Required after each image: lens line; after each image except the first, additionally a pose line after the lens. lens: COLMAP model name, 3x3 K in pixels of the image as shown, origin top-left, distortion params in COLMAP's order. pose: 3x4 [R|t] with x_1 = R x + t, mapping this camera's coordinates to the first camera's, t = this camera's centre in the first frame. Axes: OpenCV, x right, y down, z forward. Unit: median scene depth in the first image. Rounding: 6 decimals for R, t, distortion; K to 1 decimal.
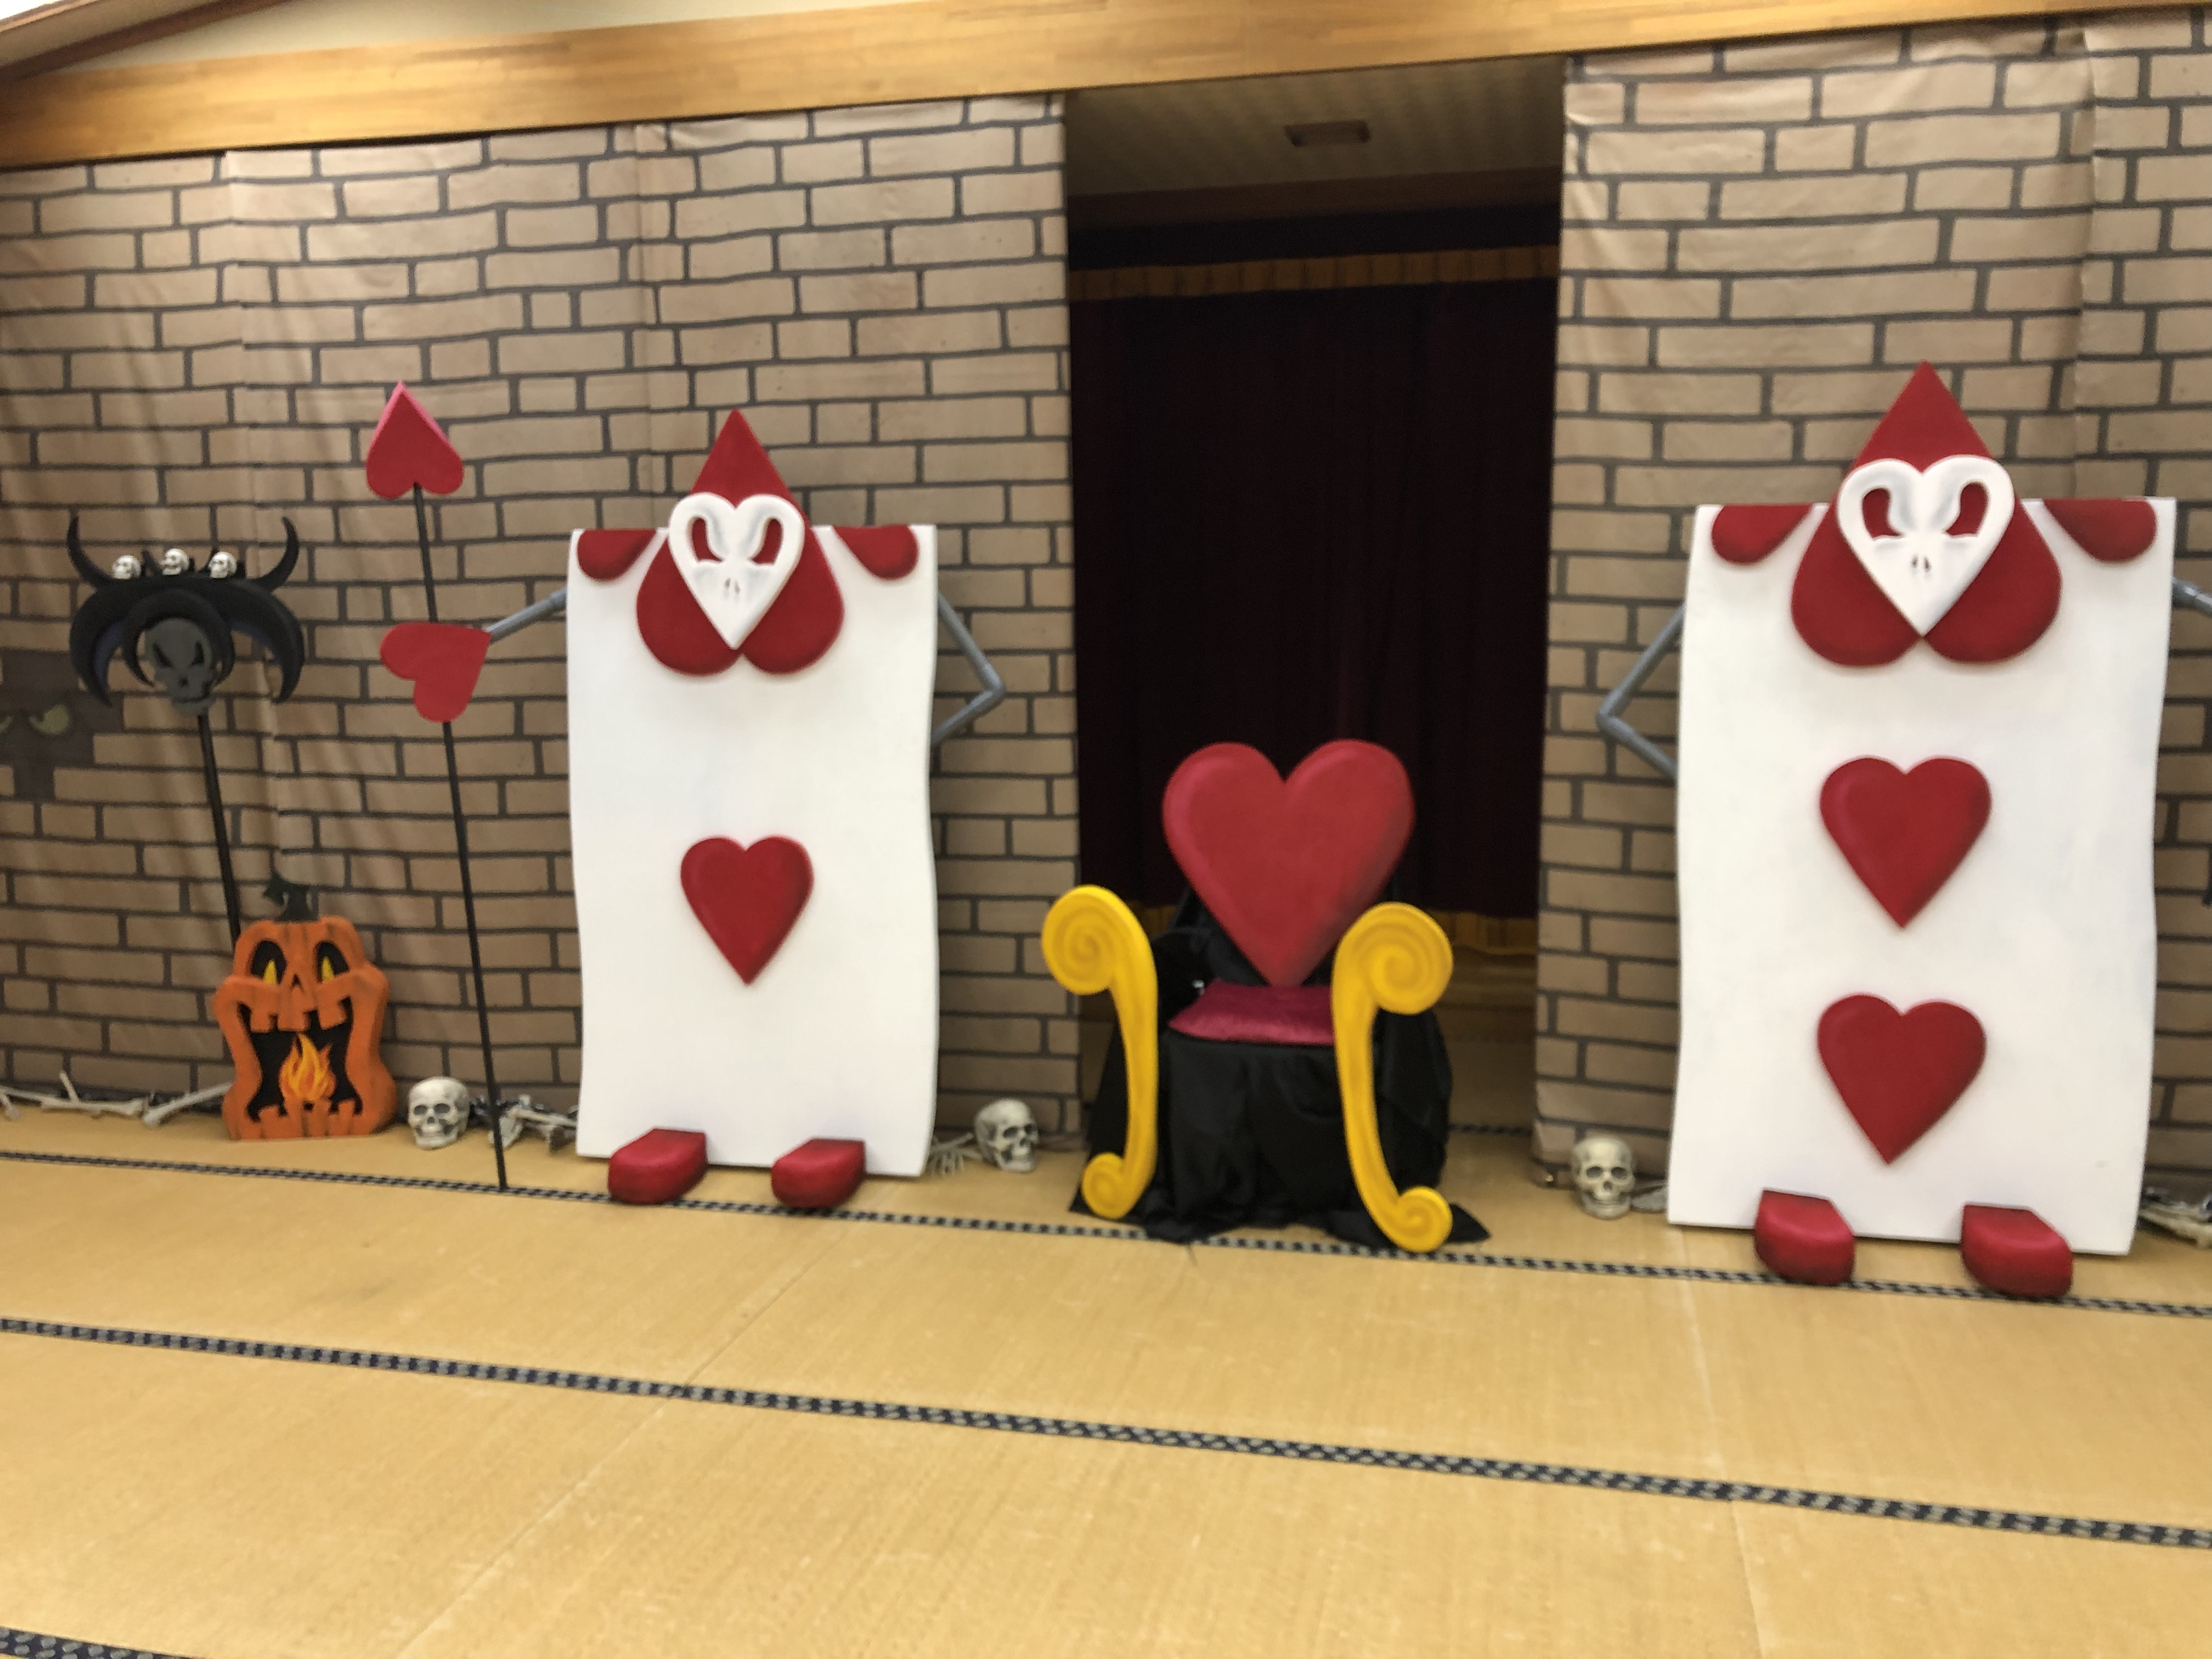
lens RADIAL K [[1809.3, 0, 1092.3], [0, 1809.3, 849.2], [0, 0, 1]] dist [0.029025, -0.023409]
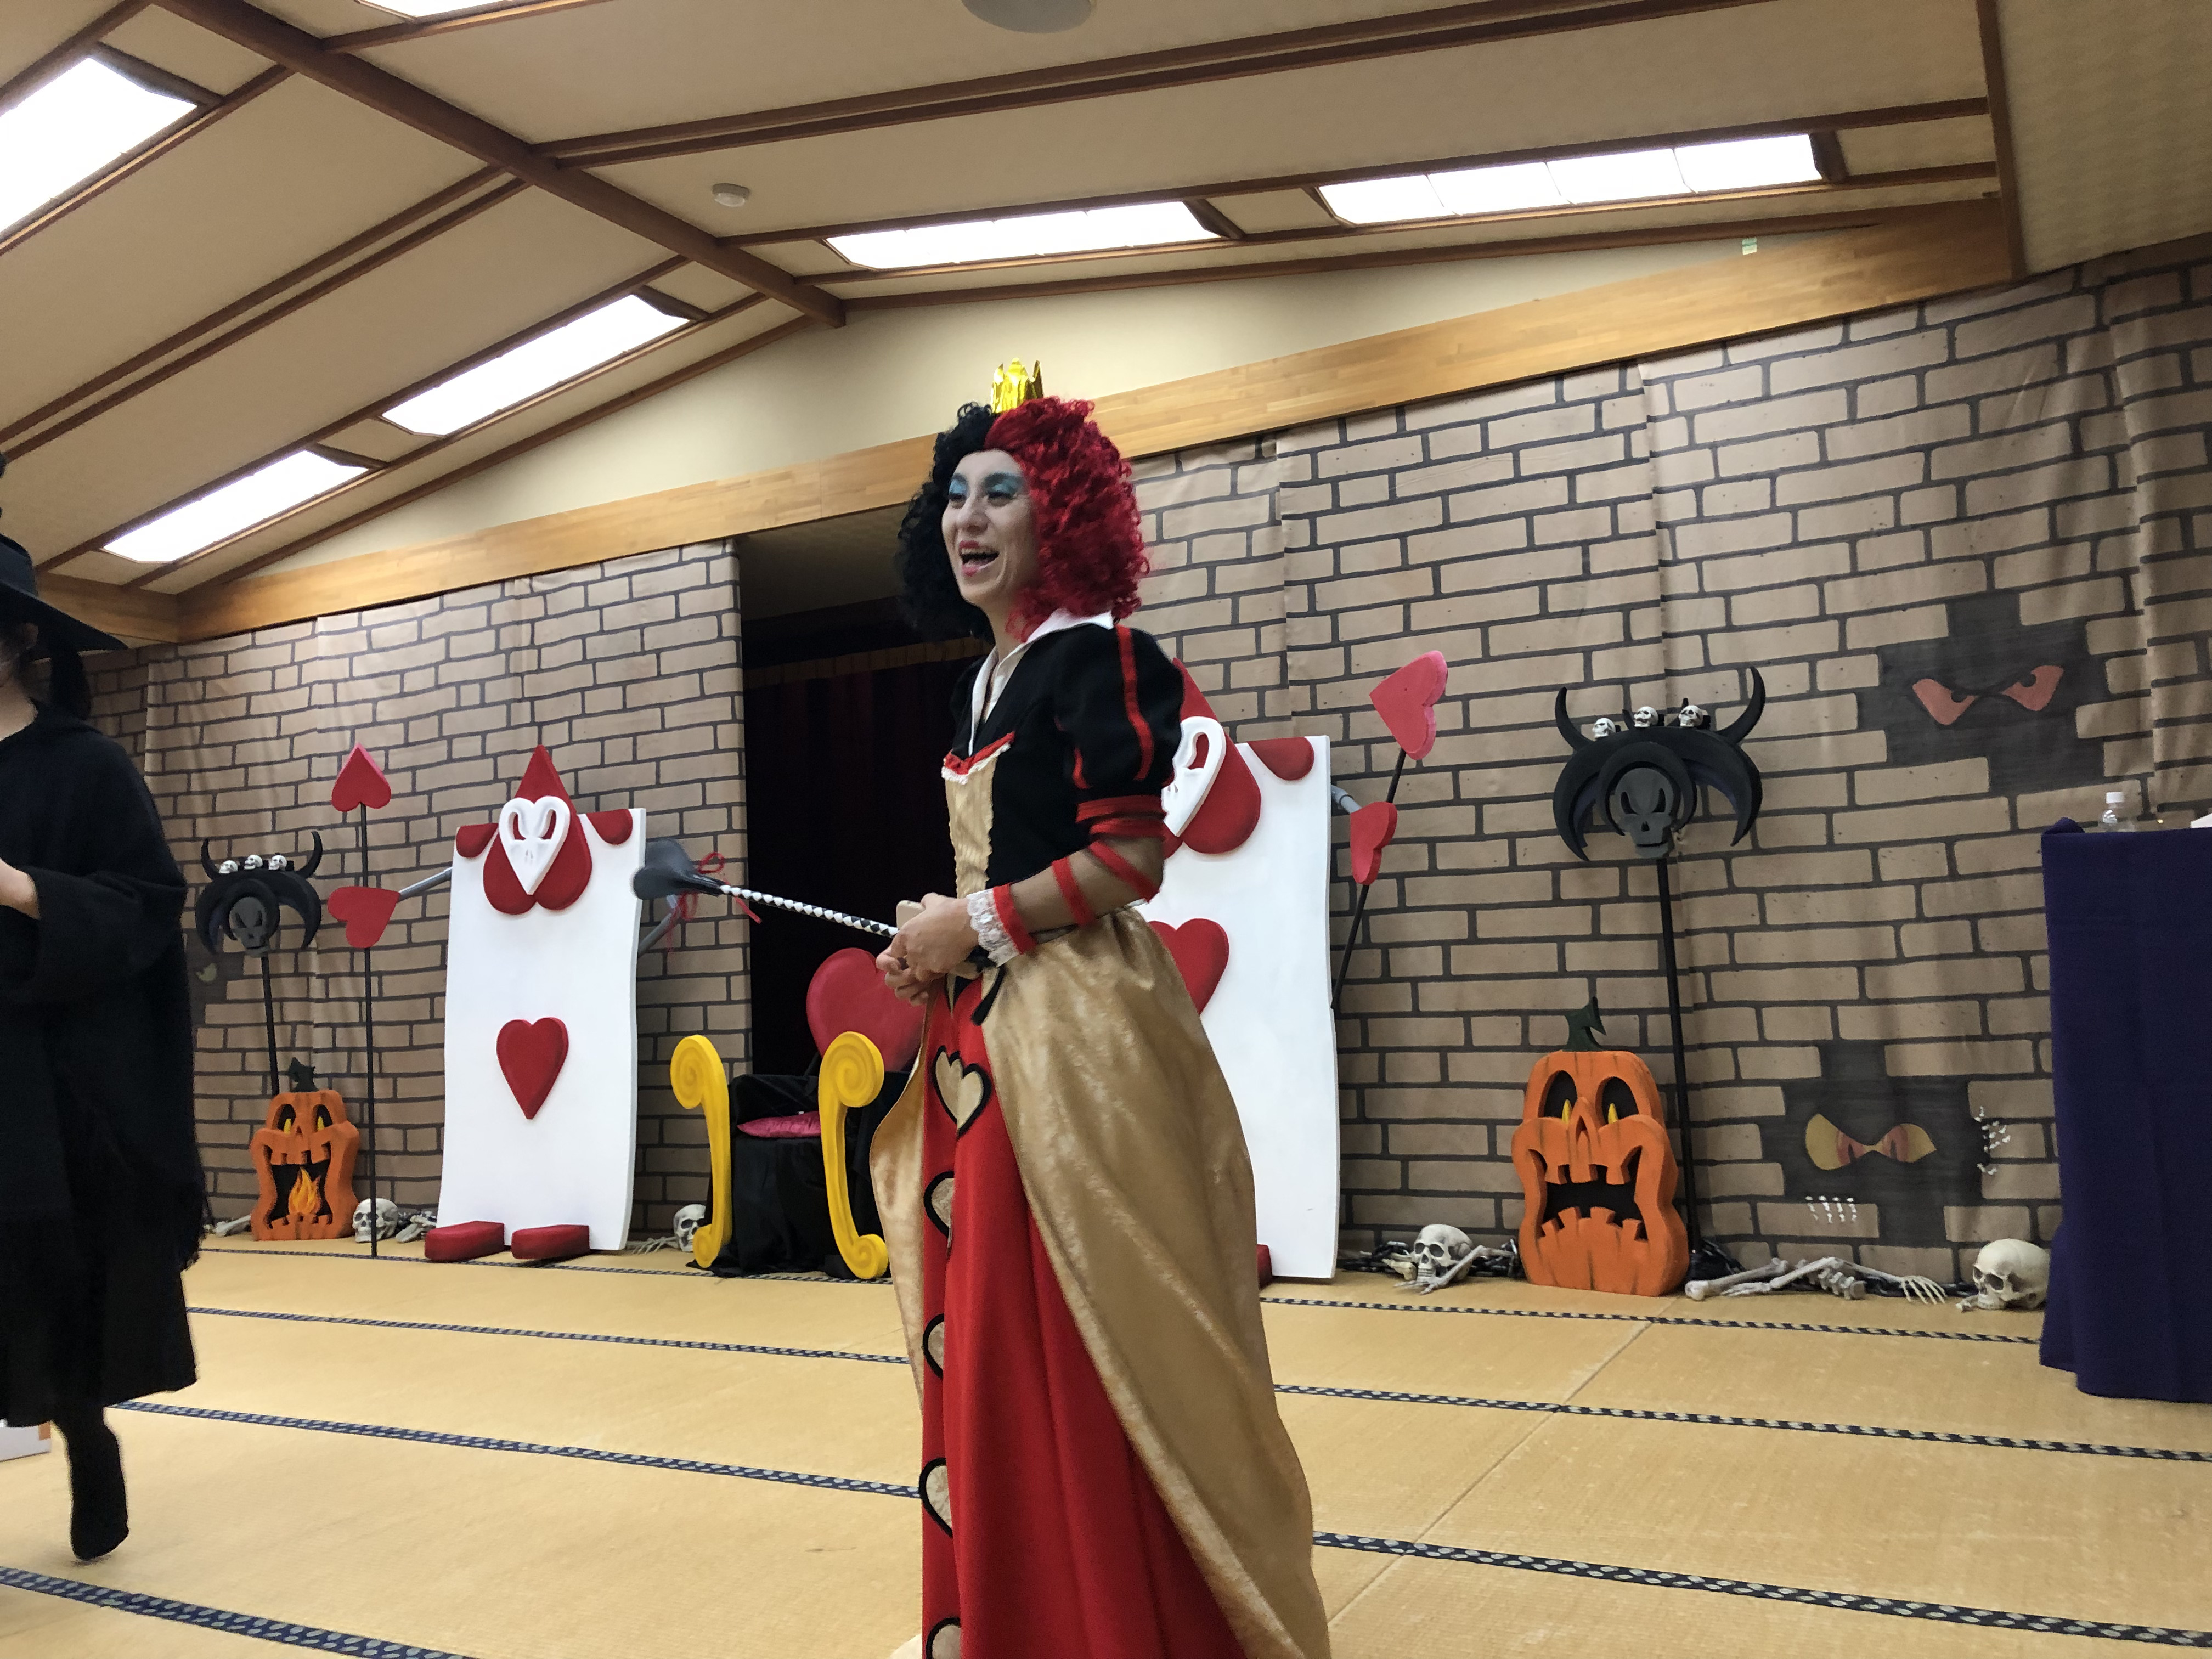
lens RADIAL K [[1809.3, 0, 1093.8], [0, 1809.3, 844.1], [0, 0, 1]] dist [0.029025, -0.023409]
pose [[0.963451, -0.047187, -0.263697, 0.664616], [-0.011864, 0.975882, -0.217975, 0.175547], [0.267623, 0.213137, 0.939655, -0.325309]]
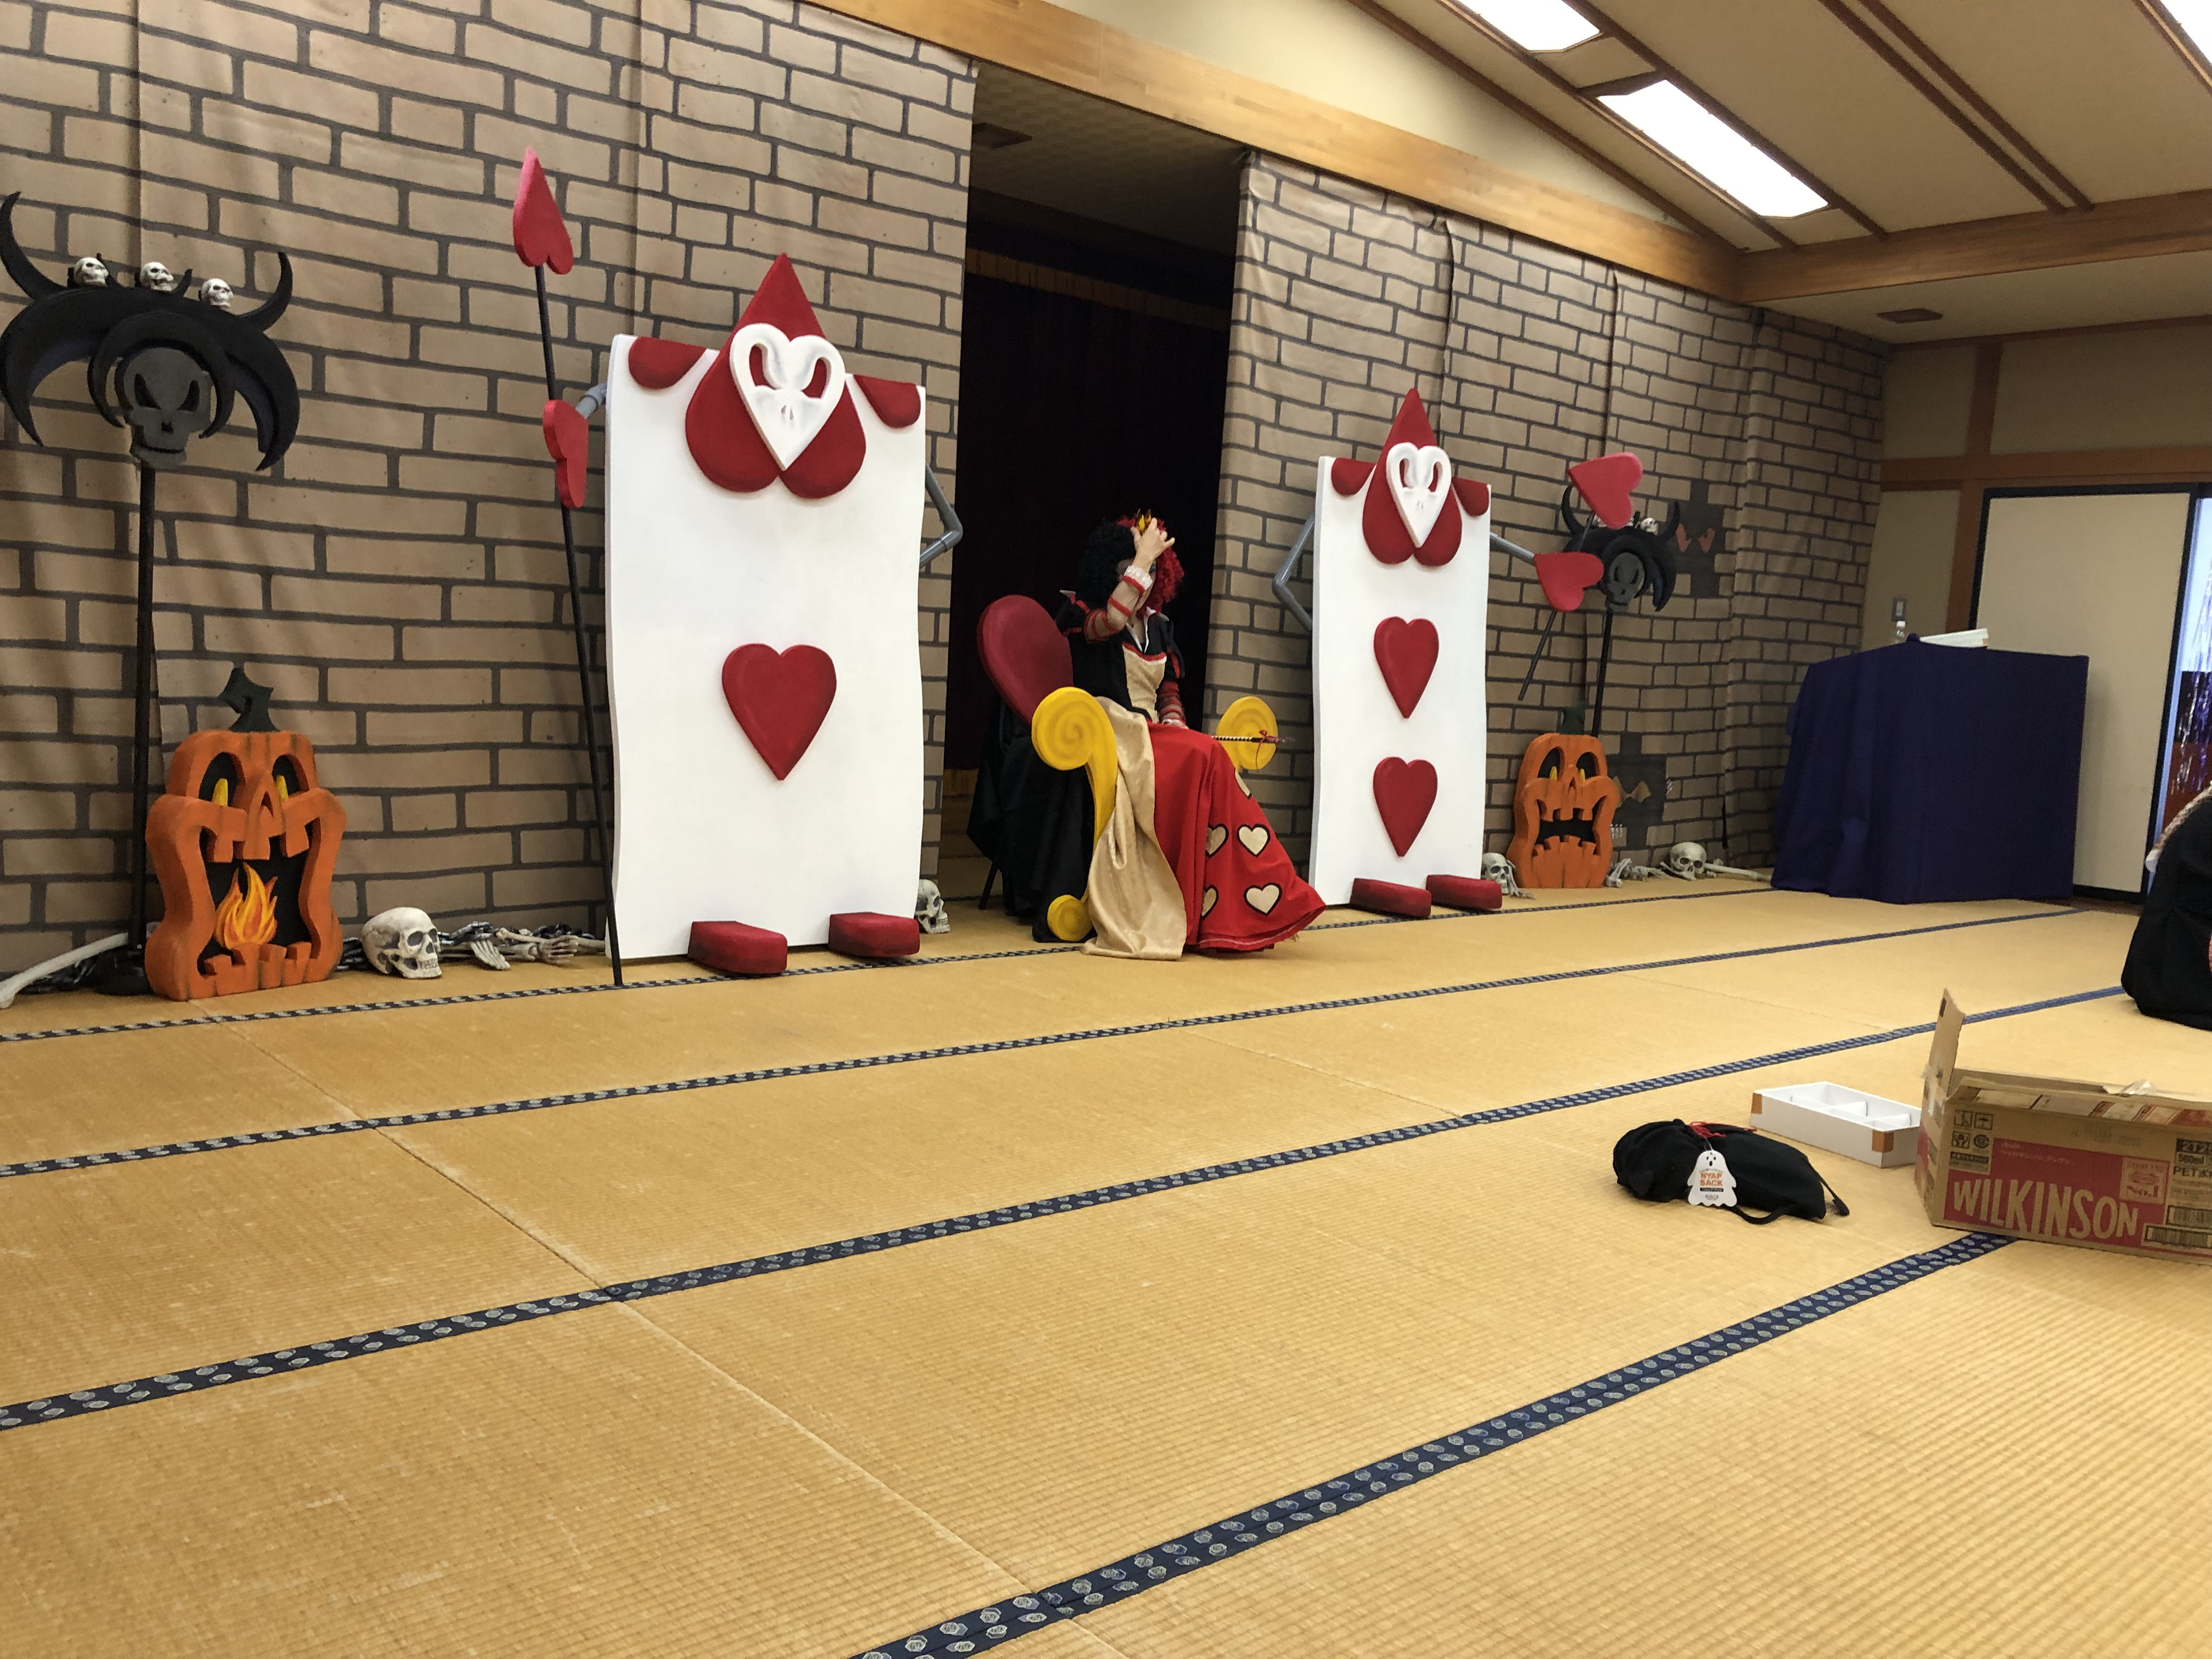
lens RADIAL K [[1809.3, 0, 1122.3], [0, 1809.3, 852.1], [0, 0, 1]] dist [0.029025, -0.023409]
pose [[0.581476, -0.044600, 0.812340, -0.972368], [0.052140, 0.998486, 0.017497, 0.110811], [-0.811891, 0.032181, 0.582921, 0.194855]]
